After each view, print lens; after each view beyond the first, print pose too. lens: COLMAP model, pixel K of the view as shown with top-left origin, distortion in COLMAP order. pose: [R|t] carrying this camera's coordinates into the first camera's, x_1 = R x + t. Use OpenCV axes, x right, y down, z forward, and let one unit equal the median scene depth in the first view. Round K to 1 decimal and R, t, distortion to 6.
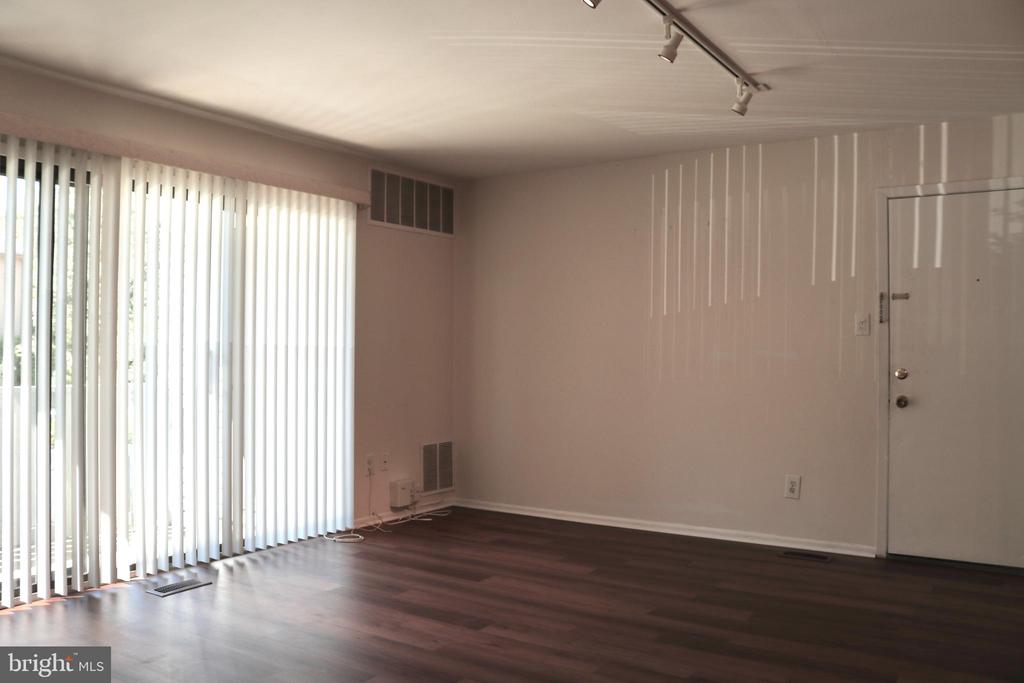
lens RADIAL K [[839.5, 0, 512.0], [0, 839.5, 341.5], [0, 0, 1]] dist [-0.167666, 0.133753]
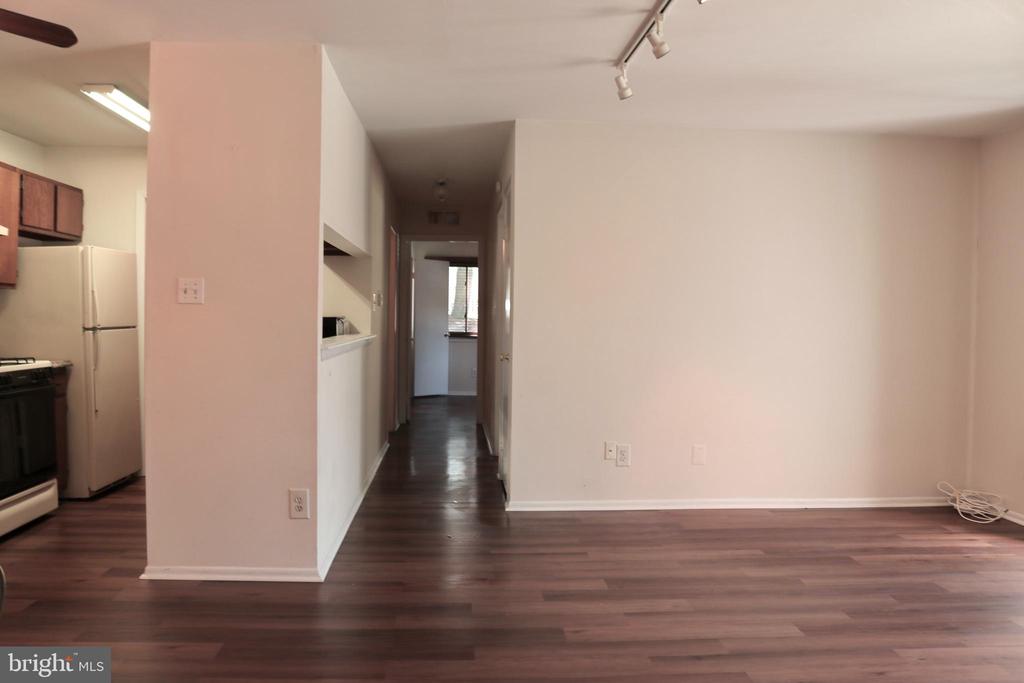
lens RADIAL K [[839.5, 0, 512.0], [0, 839.5, 341.5], [0, 0, 1]] dist [-0.167666, 0.133753]
pose [[-0.797970, 0.006113, -0.602666, 0.591425], [-0.015117, 0.999431, 0.030153, -0.000977], [0.602508, 0.033172, -0.797423, 1.061896]]
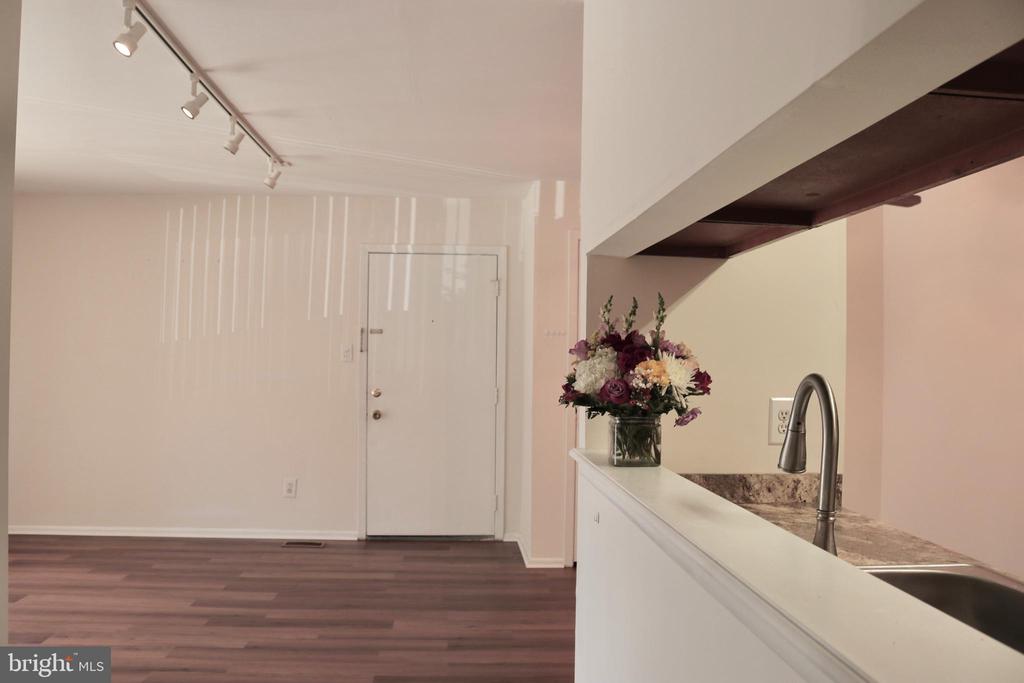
lens RADIAL K [[839.5, 0, 512.0], [0, 839.5, 341.5], [0, 0, 1]] dist [-0.167666, 0.133753]
pose [[0.792626, 0.012916, 0.609571, -0.150671], [-0.015476, 0.999880, -0.001062, -0.043083], [-0.609511, -0.008592, 0.792731, -0.160670]]
